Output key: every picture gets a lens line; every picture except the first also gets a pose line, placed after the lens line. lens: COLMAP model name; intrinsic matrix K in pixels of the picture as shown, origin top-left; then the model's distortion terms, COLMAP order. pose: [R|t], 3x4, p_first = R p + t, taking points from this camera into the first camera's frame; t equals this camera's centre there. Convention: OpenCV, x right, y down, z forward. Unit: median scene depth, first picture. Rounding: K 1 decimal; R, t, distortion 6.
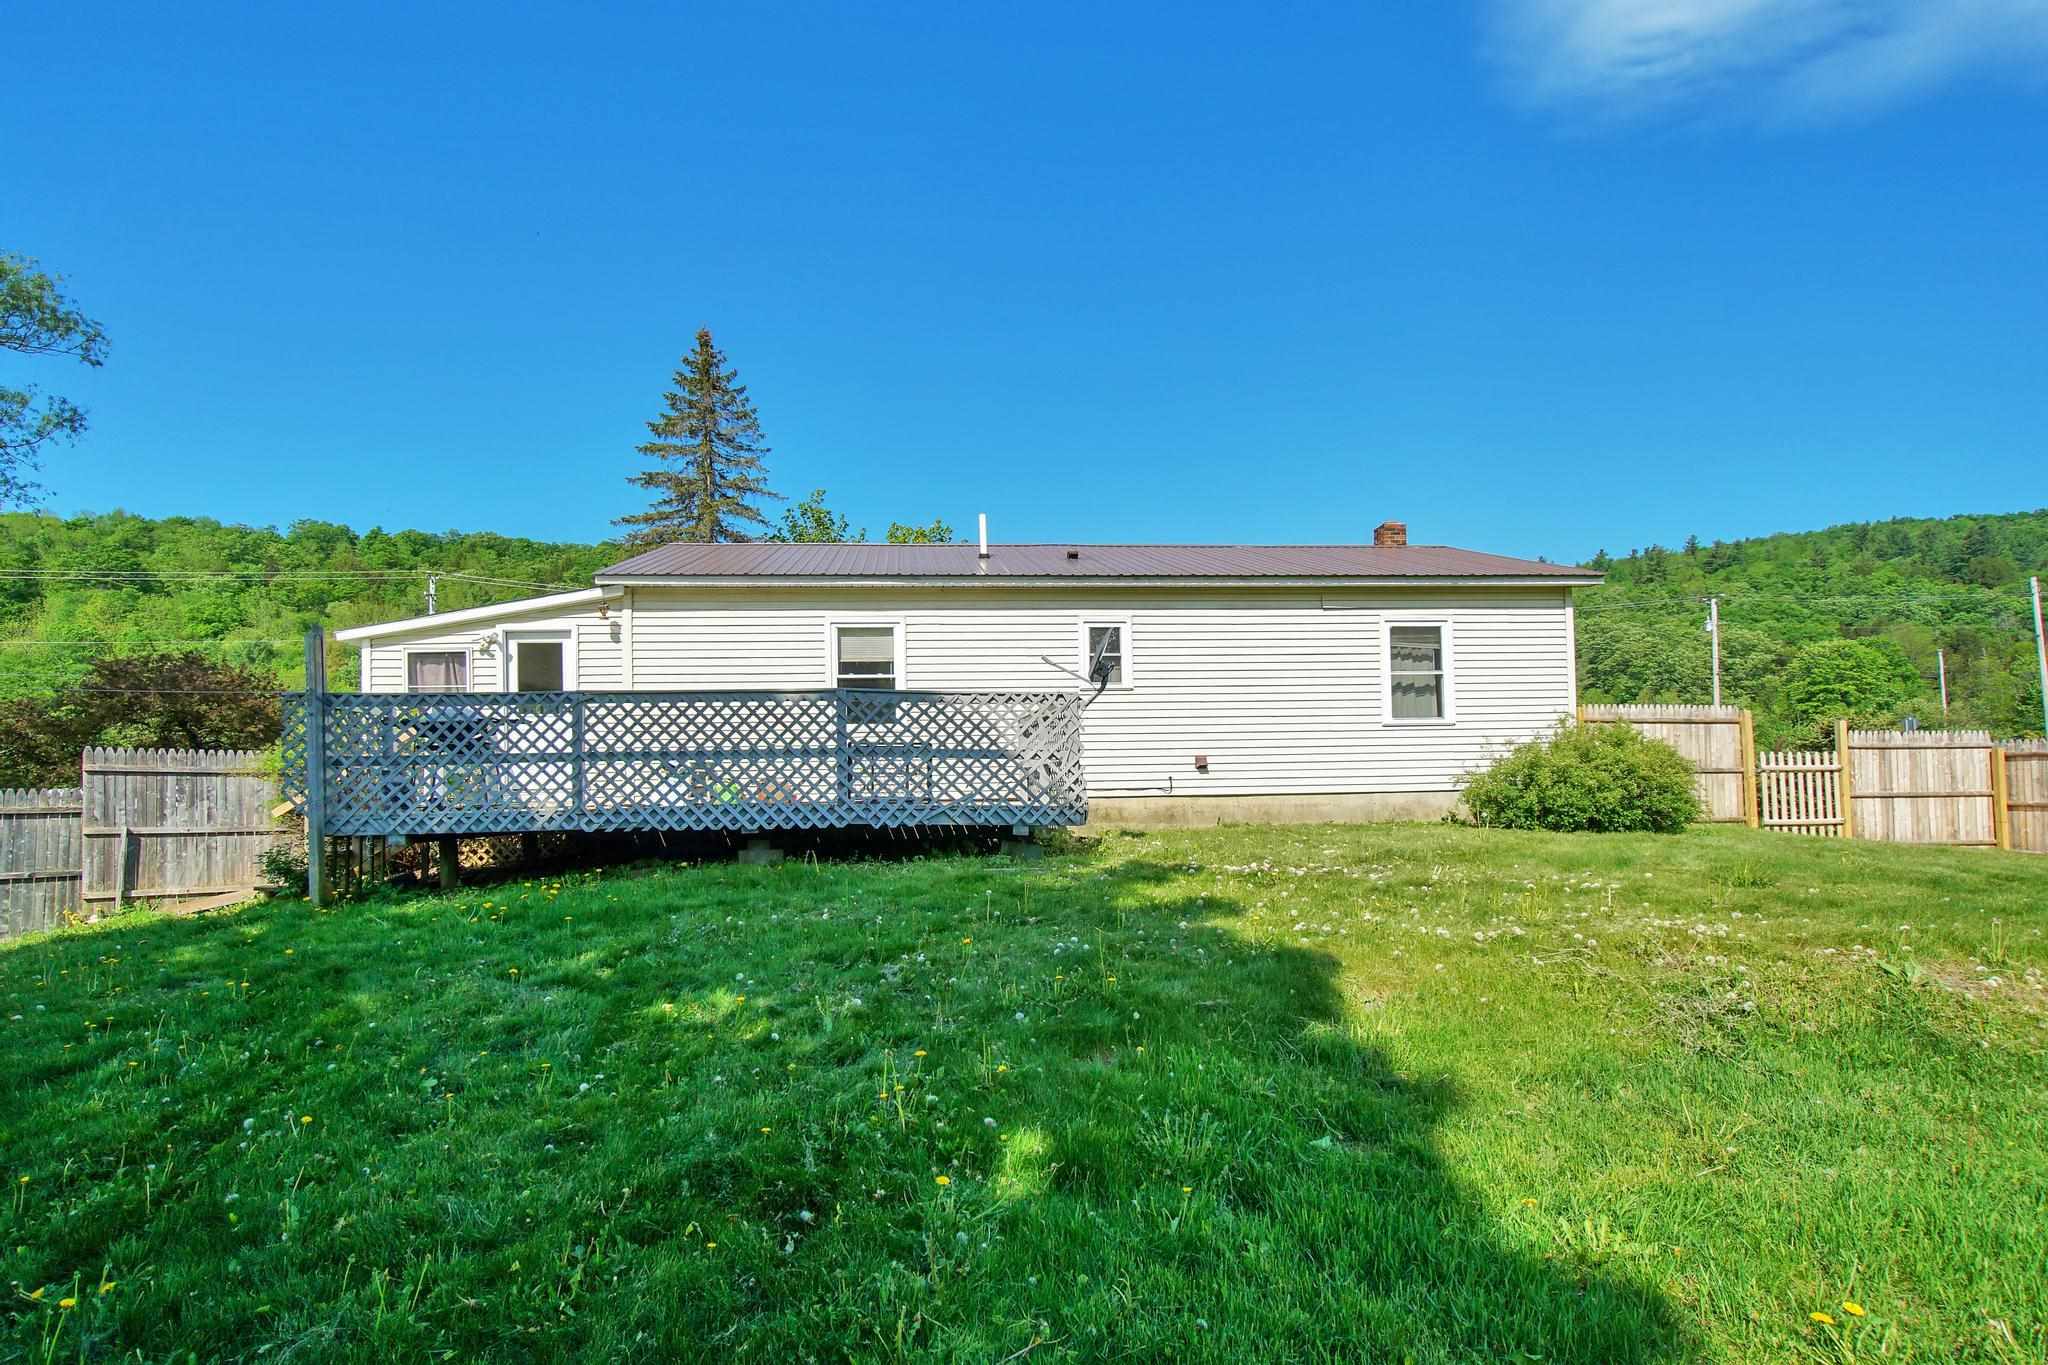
lens RADIAL K [[941.4, 0, 1069.8], [0, 941.4, 750.1], [0, 0, 1]] dist [0.001140, 0.000825]
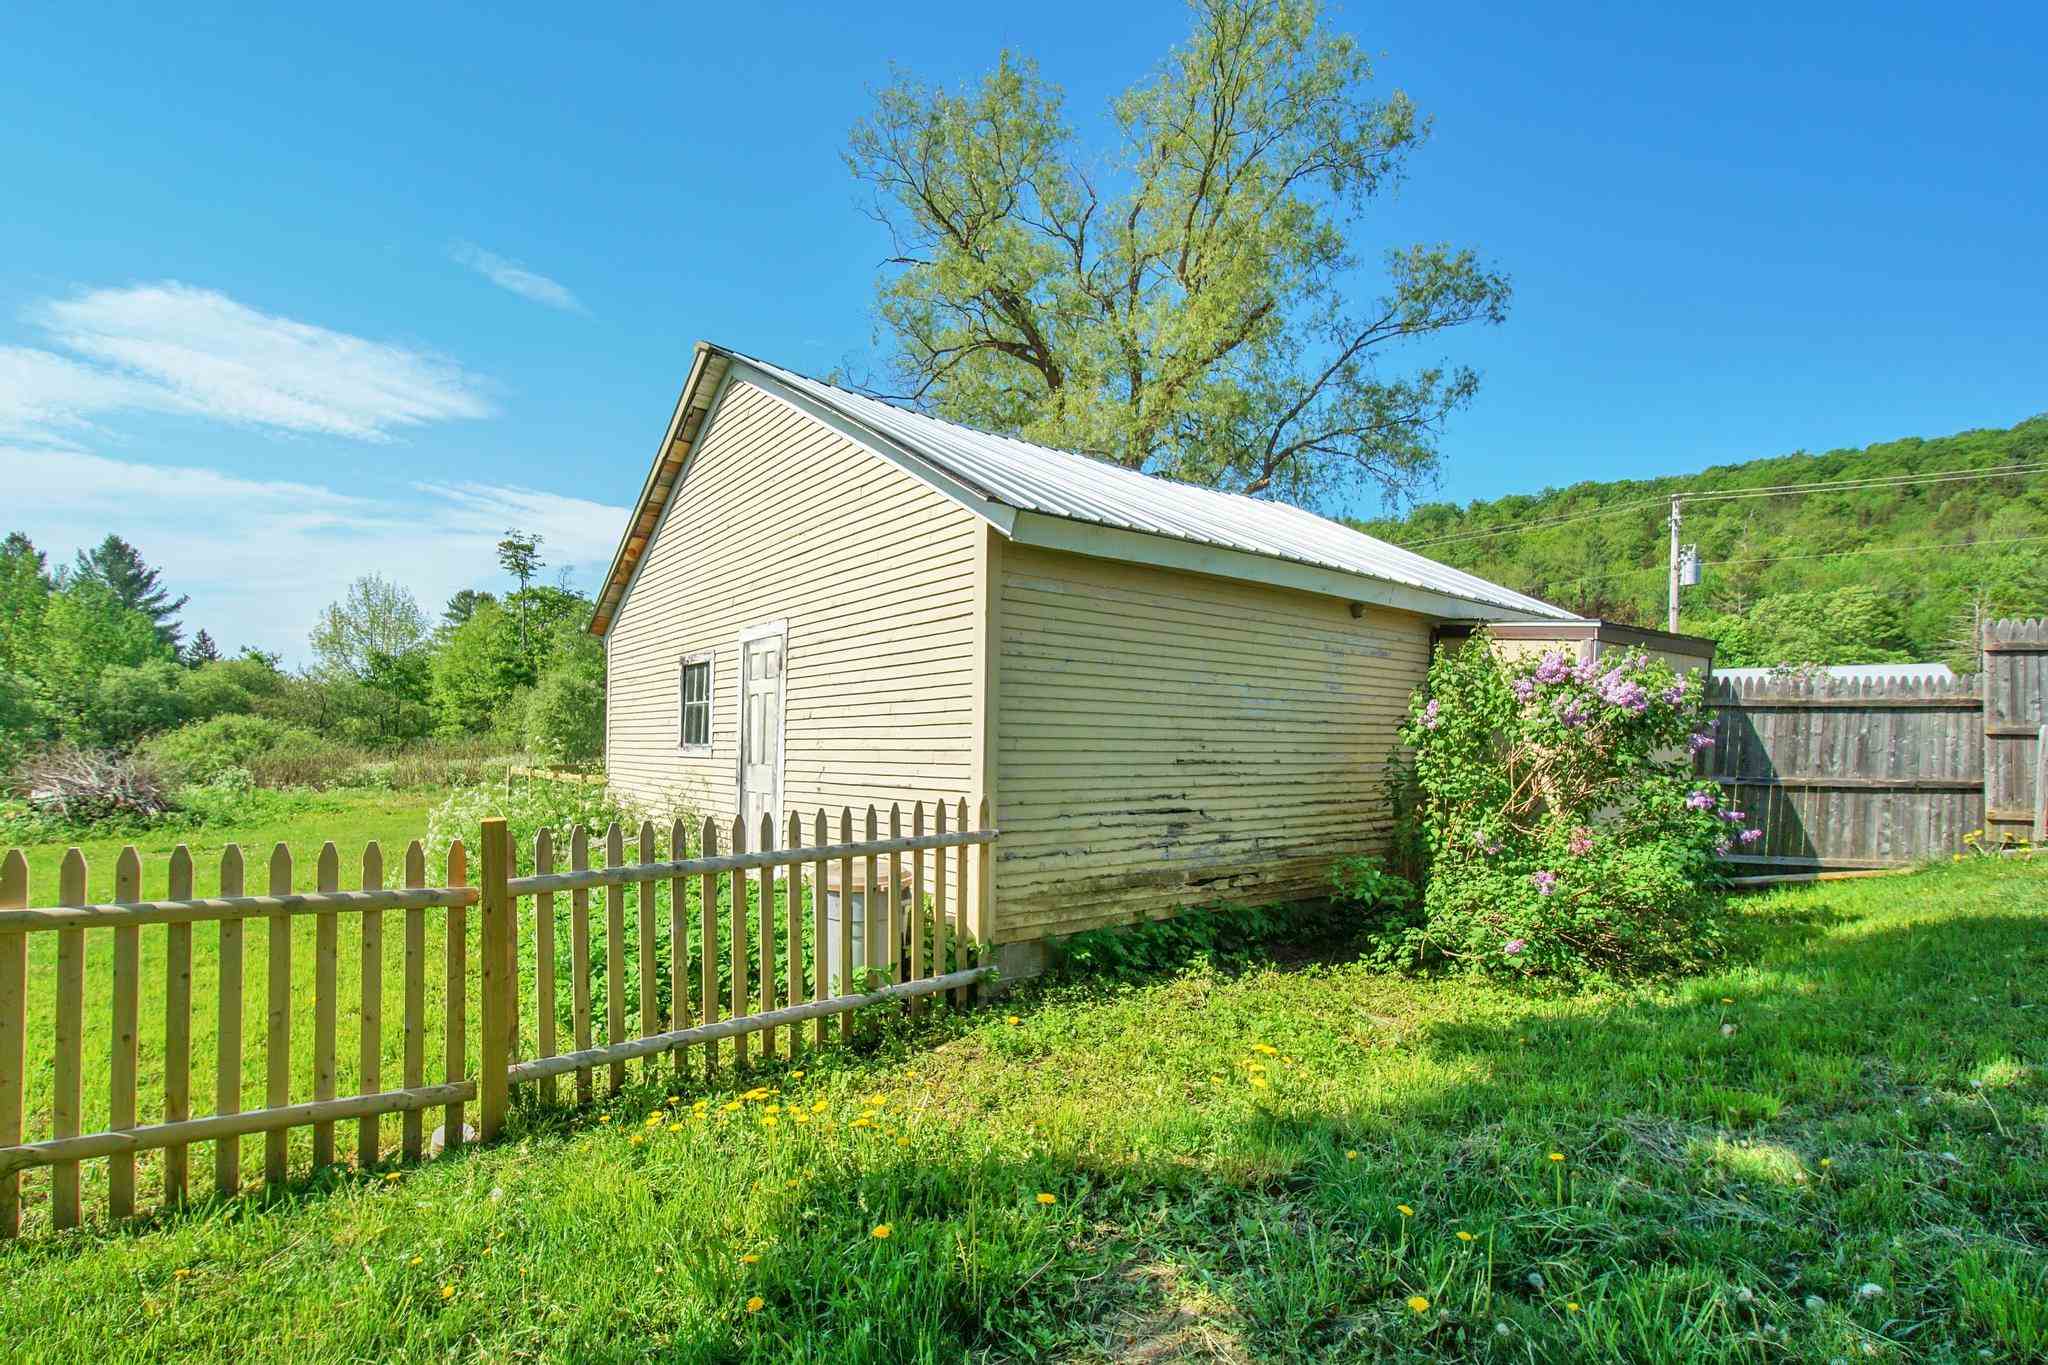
lens RADIAL K [[941.4, 0, 1069.8], [0, 941.4, 750.1], [0, 0, 1]] dist [0.001140, 0.000825]
pose [[0.573465, 0.012960, -0.819128, -0.719822], [0.019130, 0.999390, 0.029205, 0.056043], [0.819007, -0.032418, 0.572867, -0.032063]]
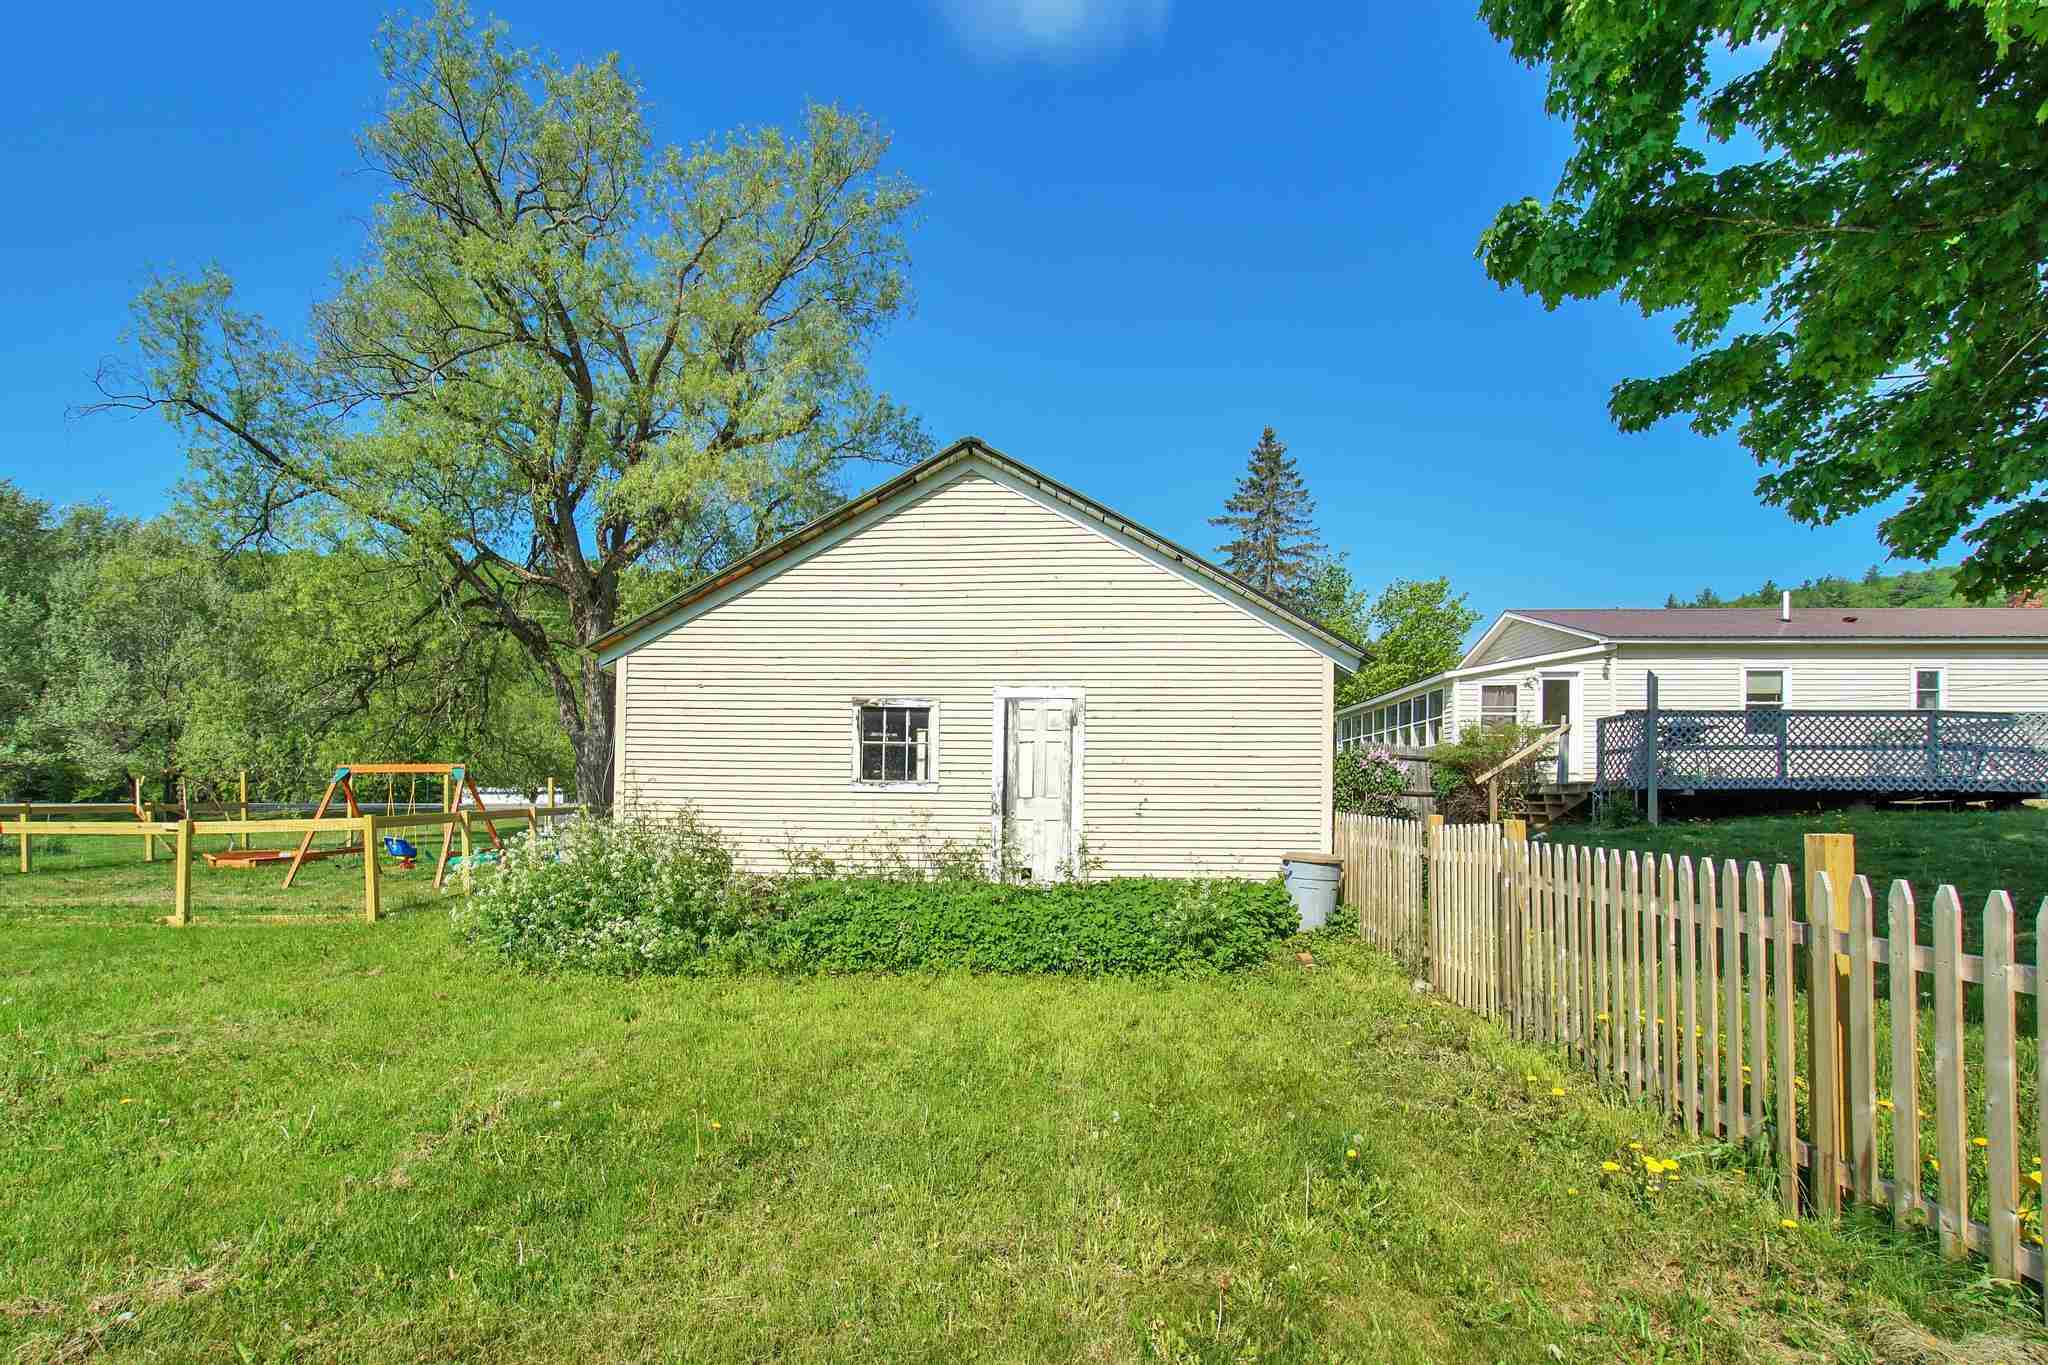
lens RADIAL K [[946.7, 0, 1024.0], [0, 946.7, 786.3], [0, 0, 1]] dist [0.000160, 0.000233]
pose [[0.995526, 0.016159, -0.093099, -1.306856], [-0.015454, 0.999846, 0.008285, 0.064448], [0.093219, -0.006809, 0.995622, -0.656533]]
